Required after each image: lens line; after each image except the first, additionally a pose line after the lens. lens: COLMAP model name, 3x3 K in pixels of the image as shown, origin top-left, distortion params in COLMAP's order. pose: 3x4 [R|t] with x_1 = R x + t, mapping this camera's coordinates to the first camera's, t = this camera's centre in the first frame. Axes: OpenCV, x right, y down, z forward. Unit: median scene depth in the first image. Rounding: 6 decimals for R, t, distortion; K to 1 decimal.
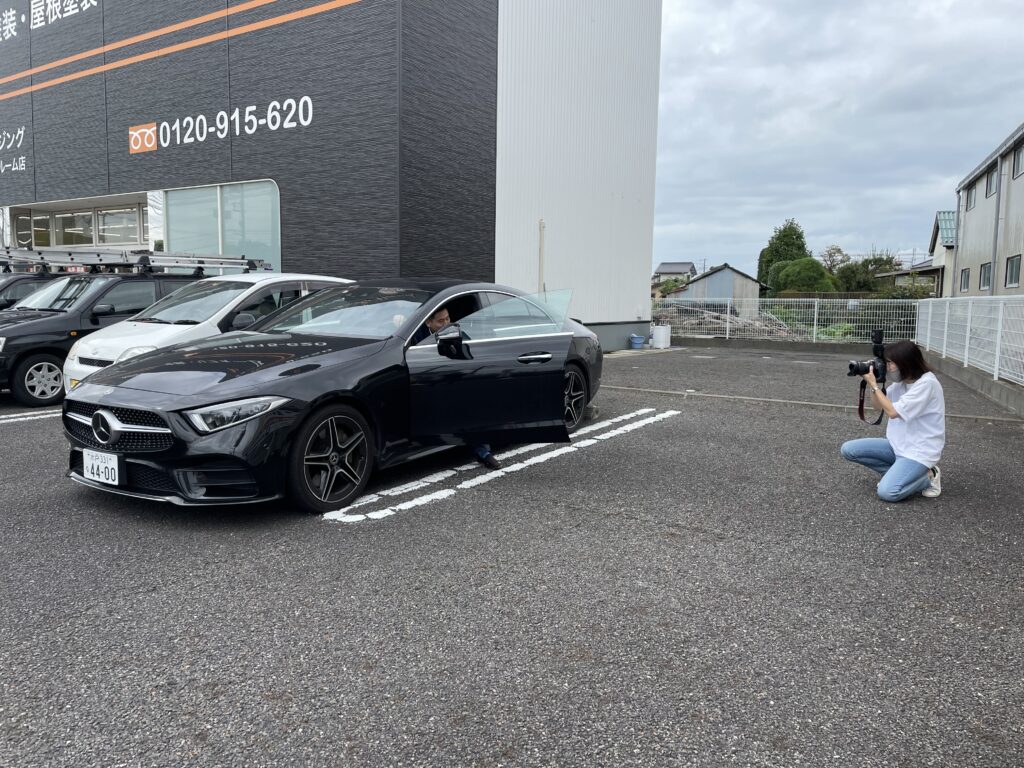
lens RADIAL K [[782.4, 0, 527.8], [0, 782.4, 388.5], [0, 0, 1]] dist [0.091178, -0.122741]
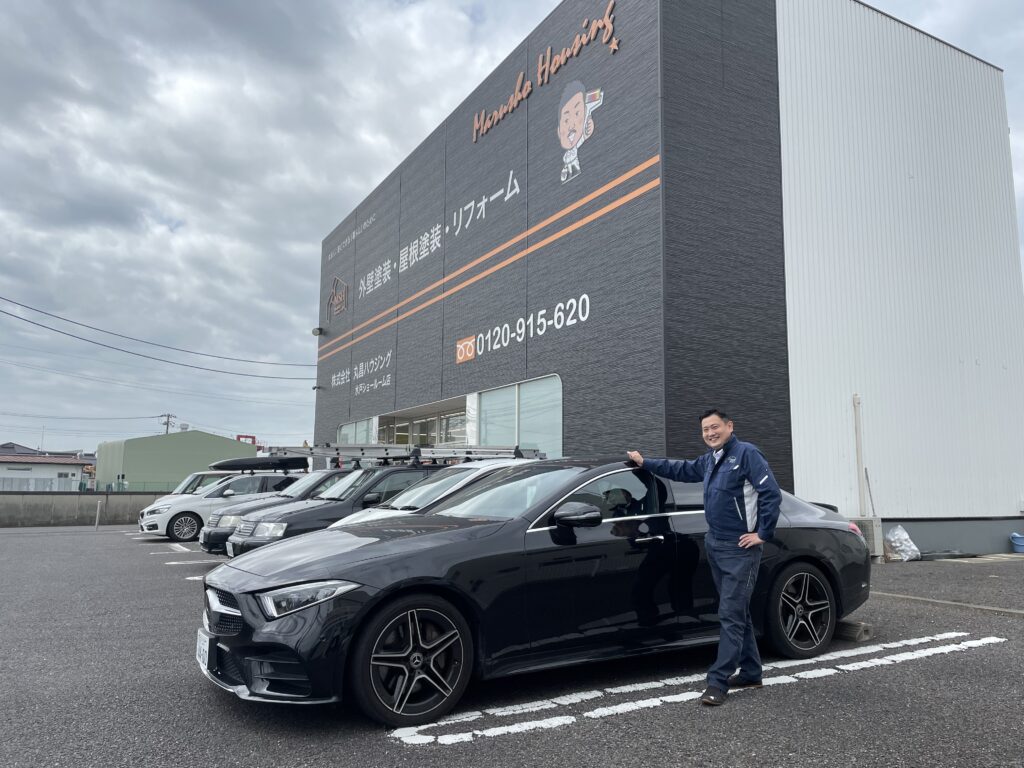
lens RADIAL K [[789.0, 0, 510.4], [0, 789.0, 377.5], [0, 0, 1]] dist [0.091942, -0.121829]
pose [[0.885143, -0.075296, -0.459187, 0.099630], [-0.045993, 0.967832, -0.247359, 0.000380], [0.463041, 0.240067, 0.853206, 0.086804]]
